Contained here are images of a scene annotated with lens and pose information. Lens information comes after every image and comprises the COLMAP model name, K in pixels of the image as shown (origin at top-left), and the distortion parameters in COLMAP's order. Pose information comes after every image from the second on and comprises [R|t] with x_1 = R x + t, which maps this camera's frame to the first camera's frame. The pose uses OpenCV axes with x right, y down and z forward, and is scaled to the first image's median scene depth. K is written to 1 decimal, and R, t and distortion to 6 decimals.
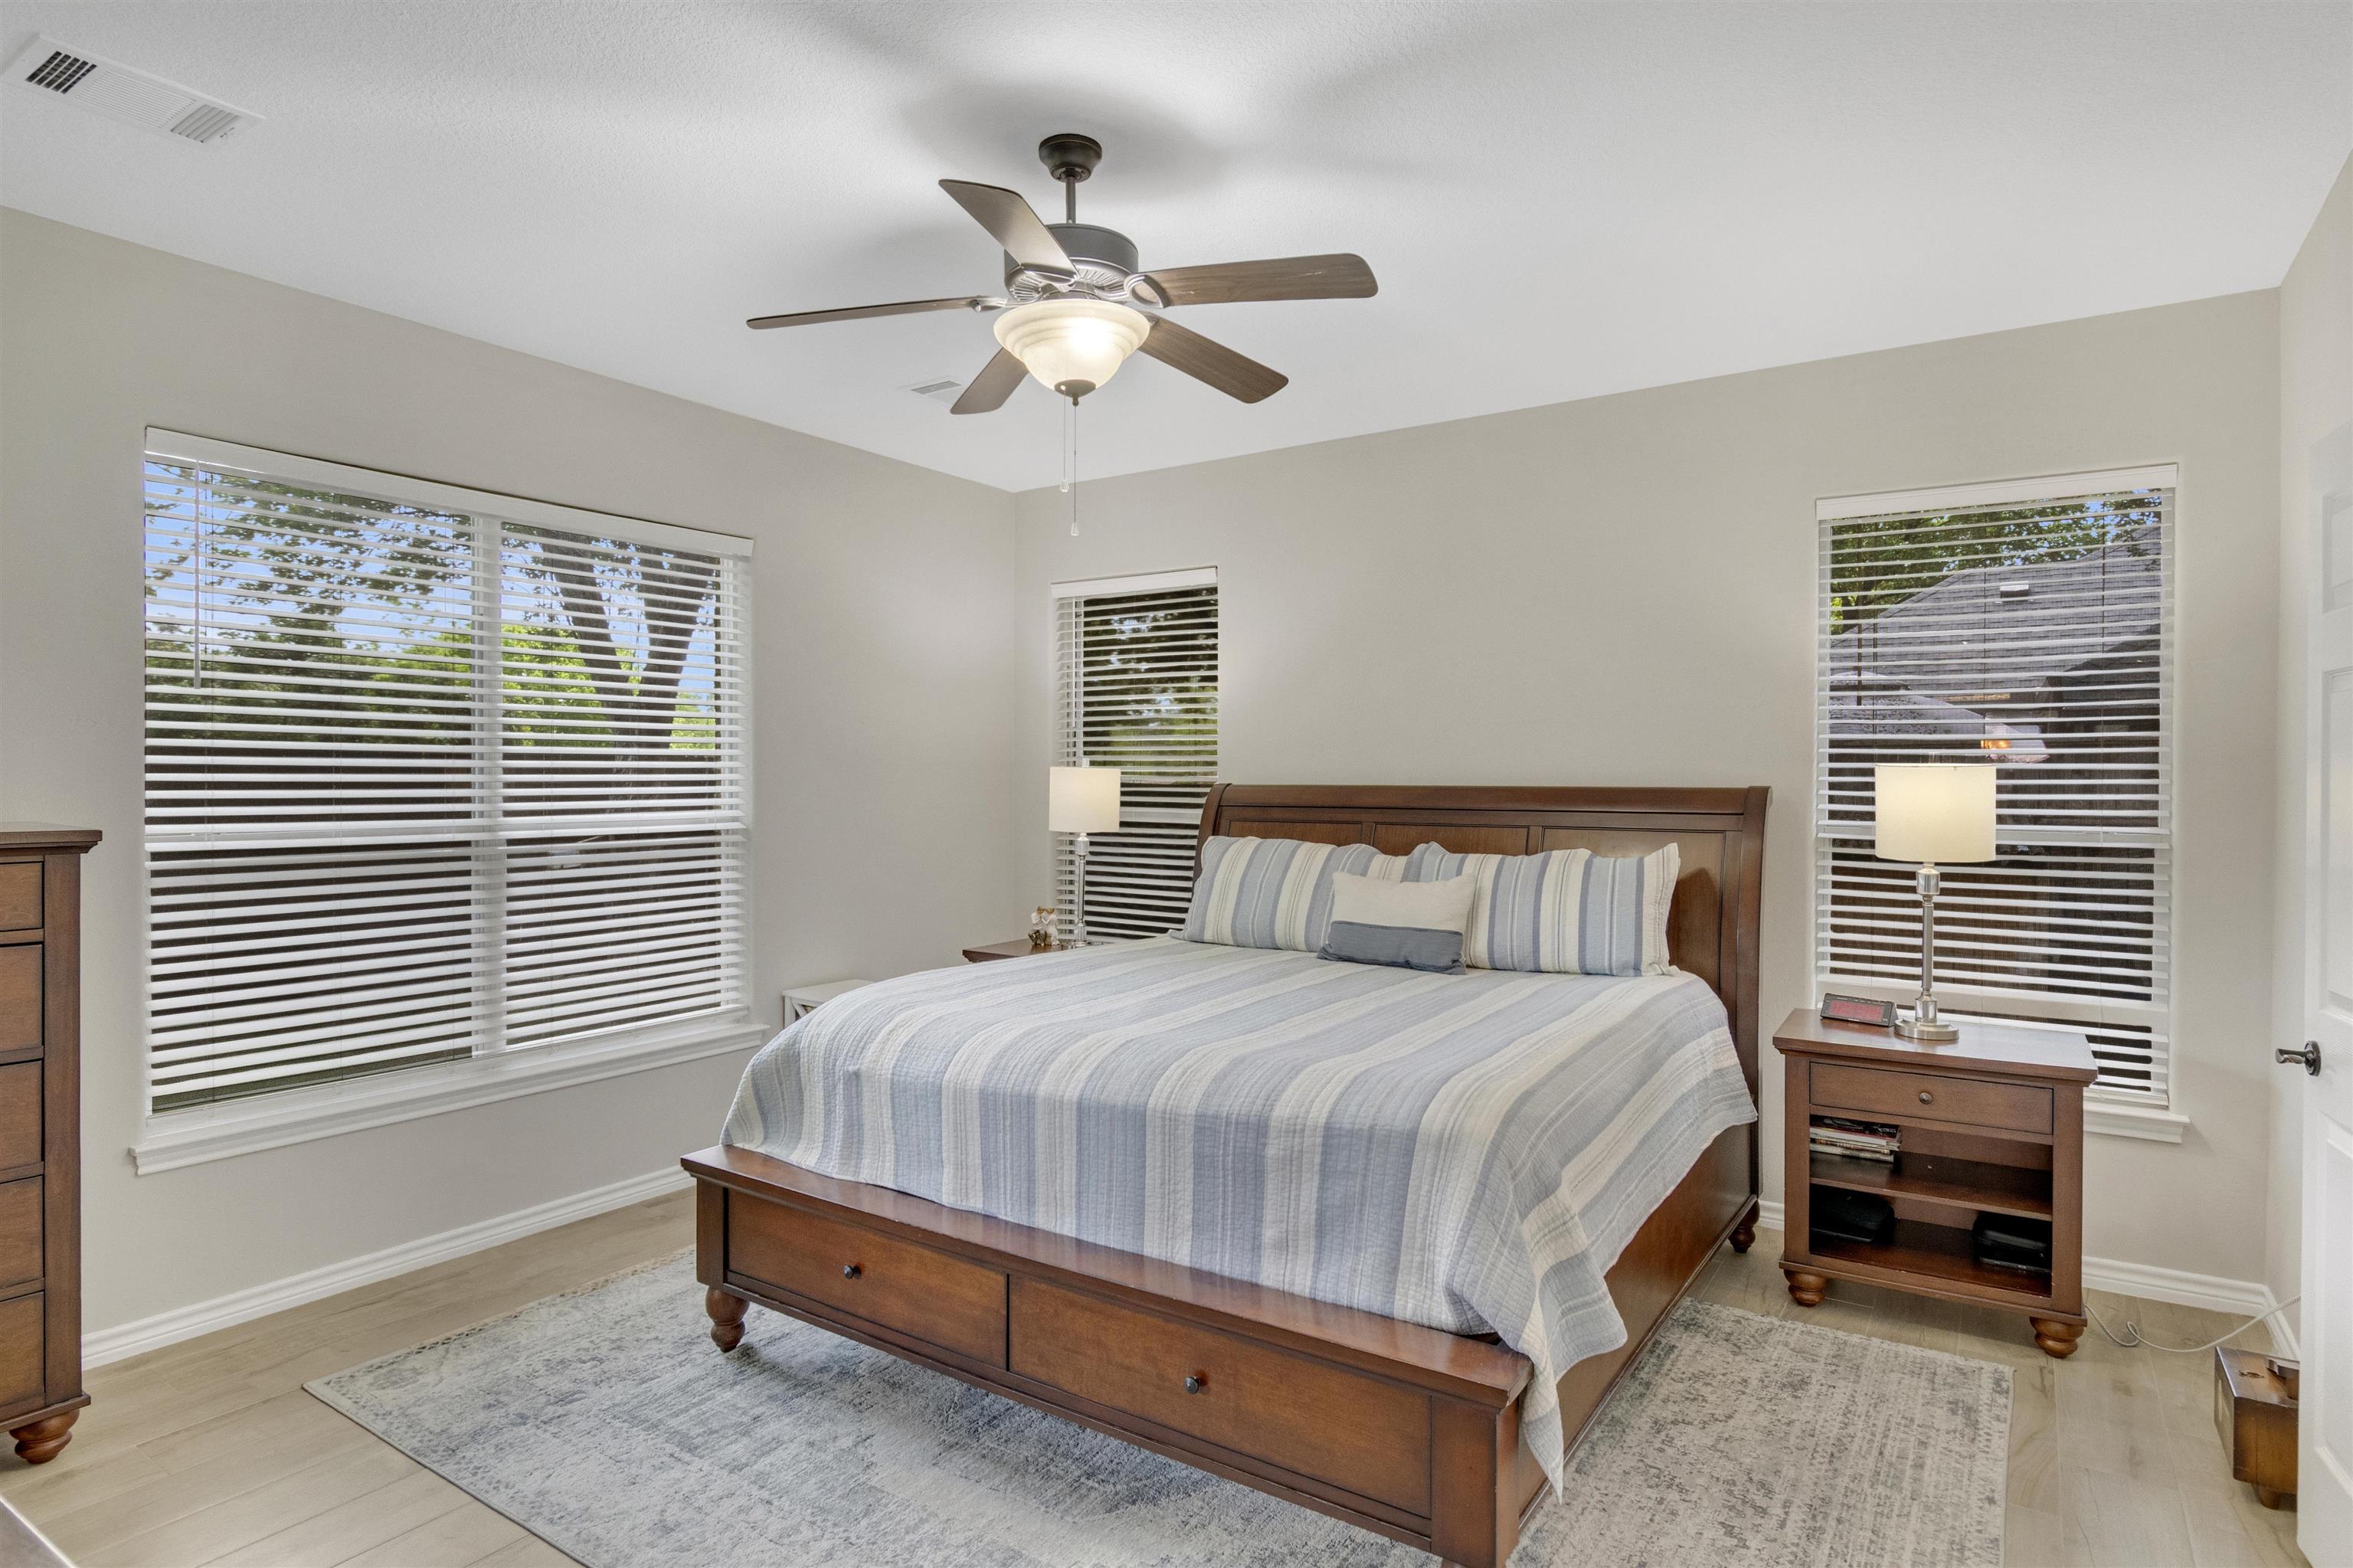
lens RADIAL K [[1287.7, 0, 1183.0], [0, 1287.7, 765.4], [0, 0, 1]] dist [-0.001187, -0.004287]
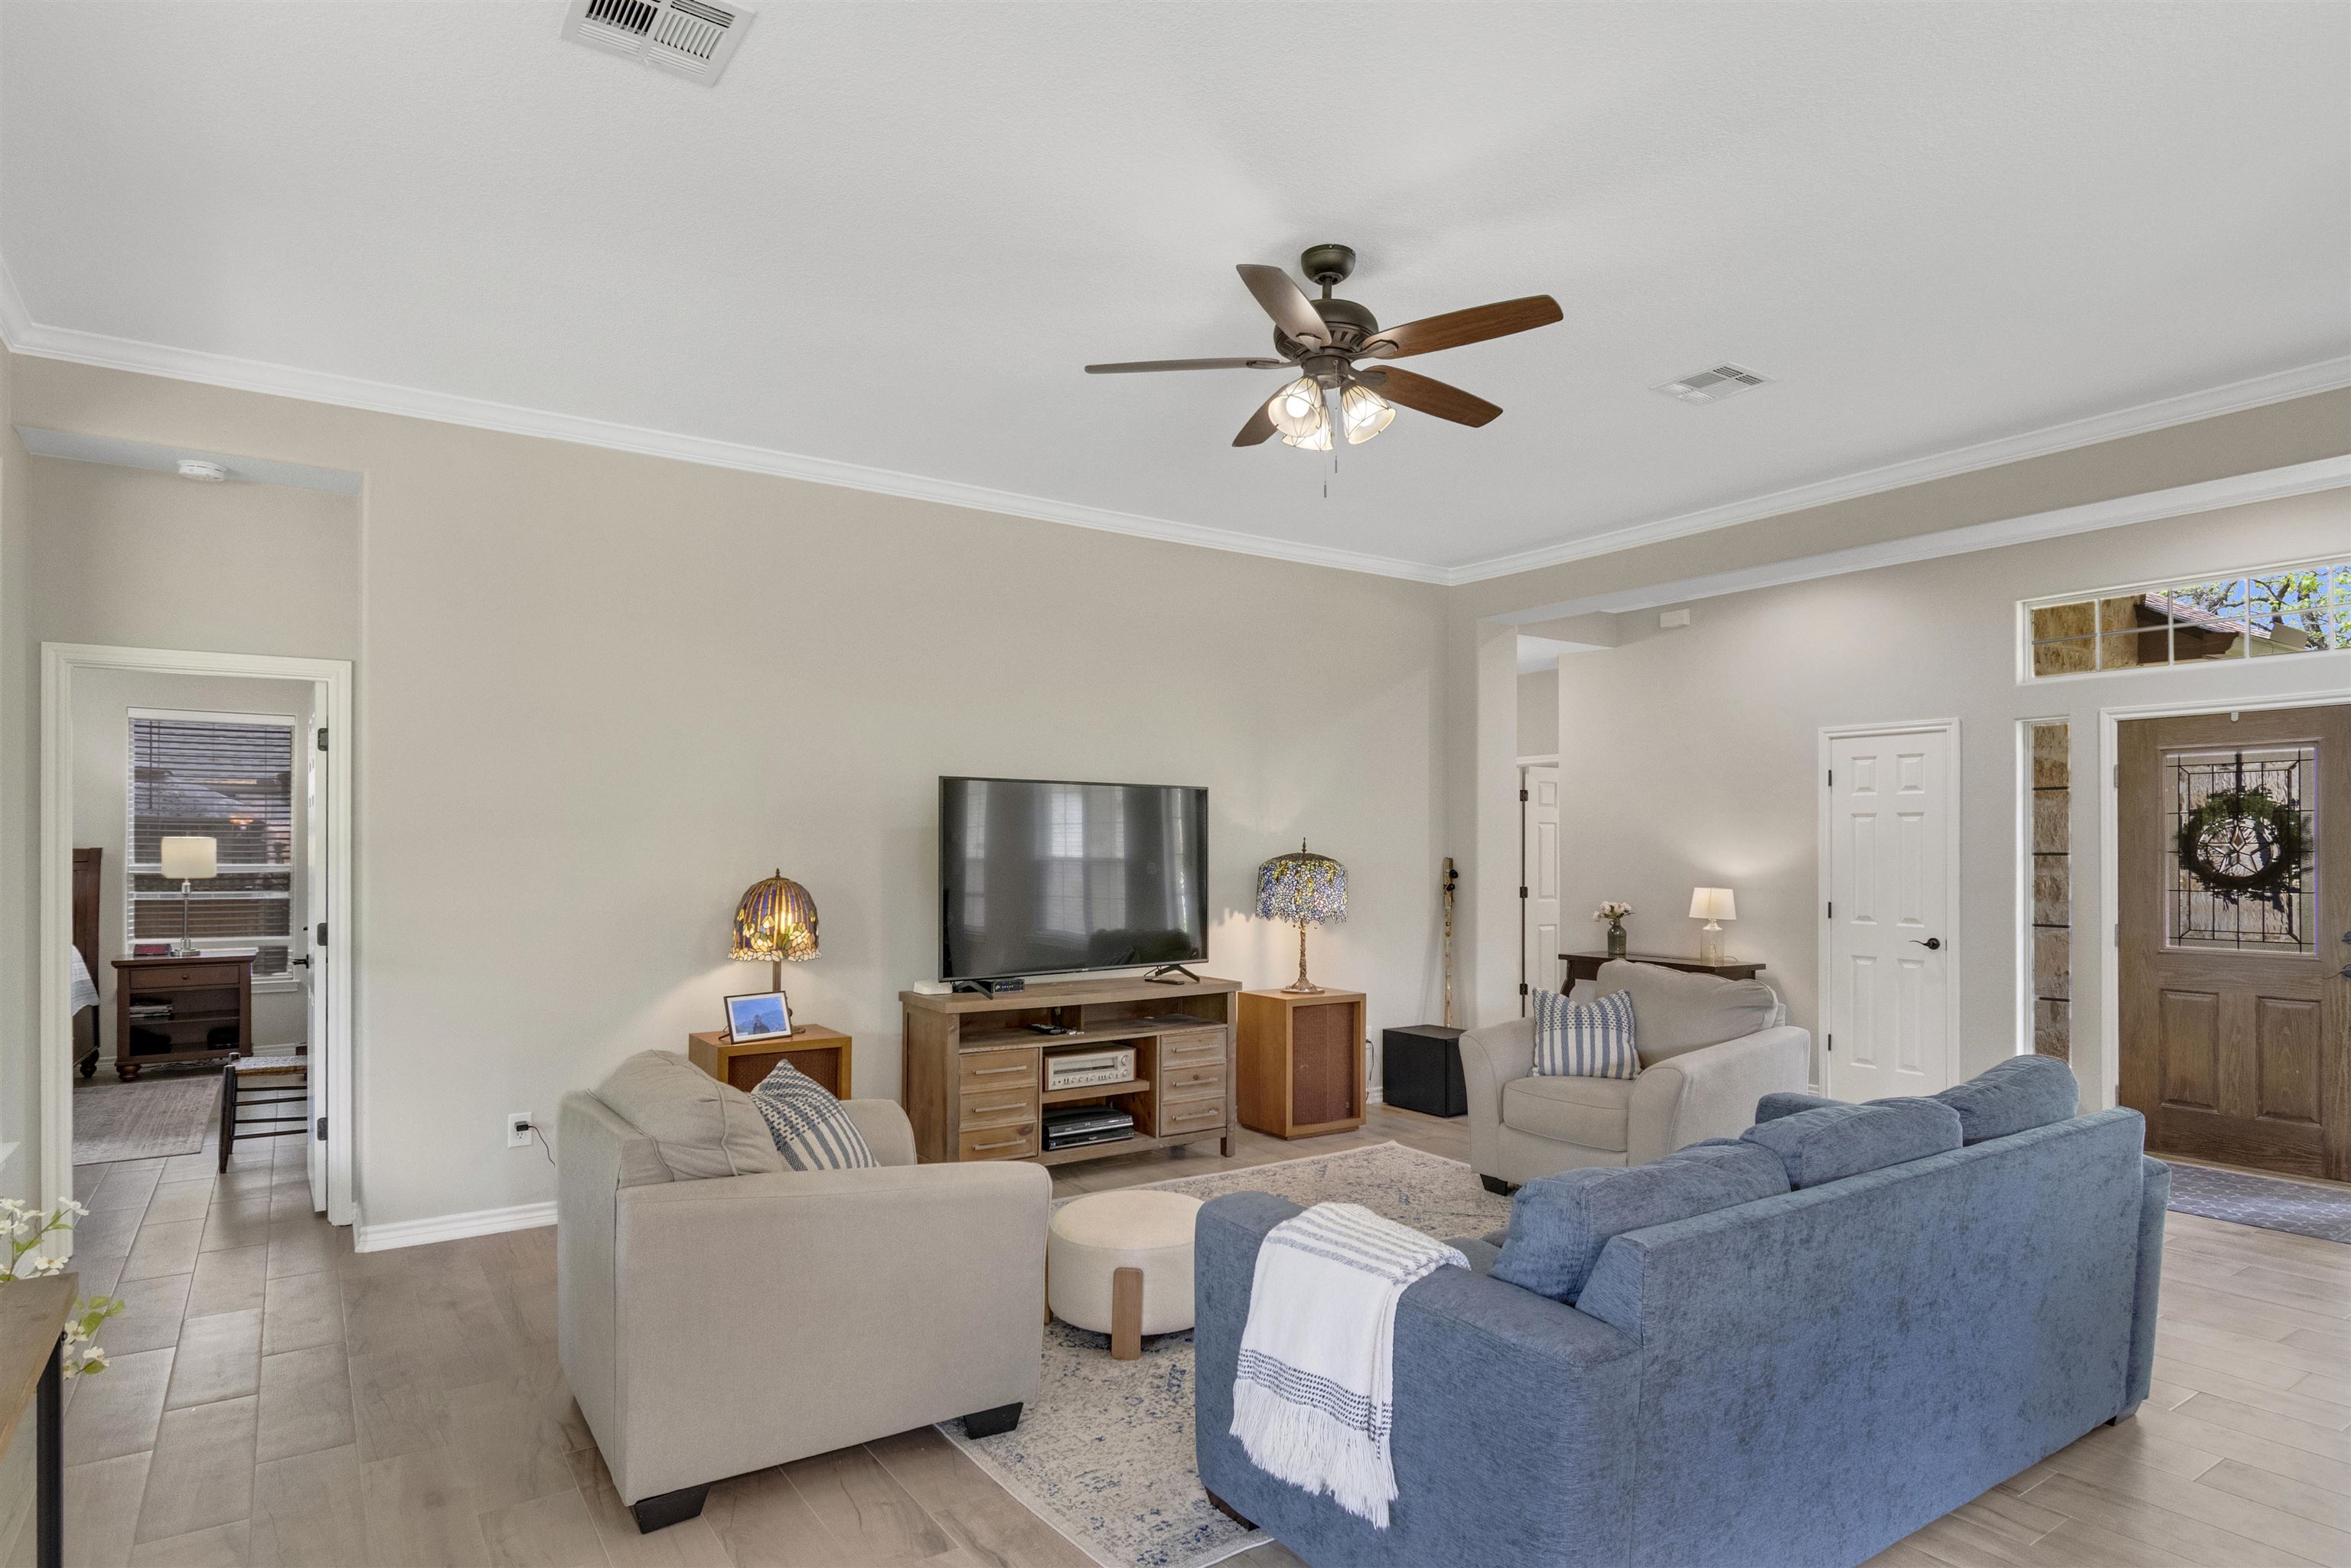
lens RADIAL K [[1286.6, 0, 1135.1], [0, 1286.6, 843.5], [0, 0, 1]] dist [-0.001187, -0.004287]
pose [[0.390148, 0.009256, 0.920705, -0.858974], [0.014604, 0.999761, -0.016239, 0.069215], [-0.920636, 0.019782, 0.389920, -1.437444]]
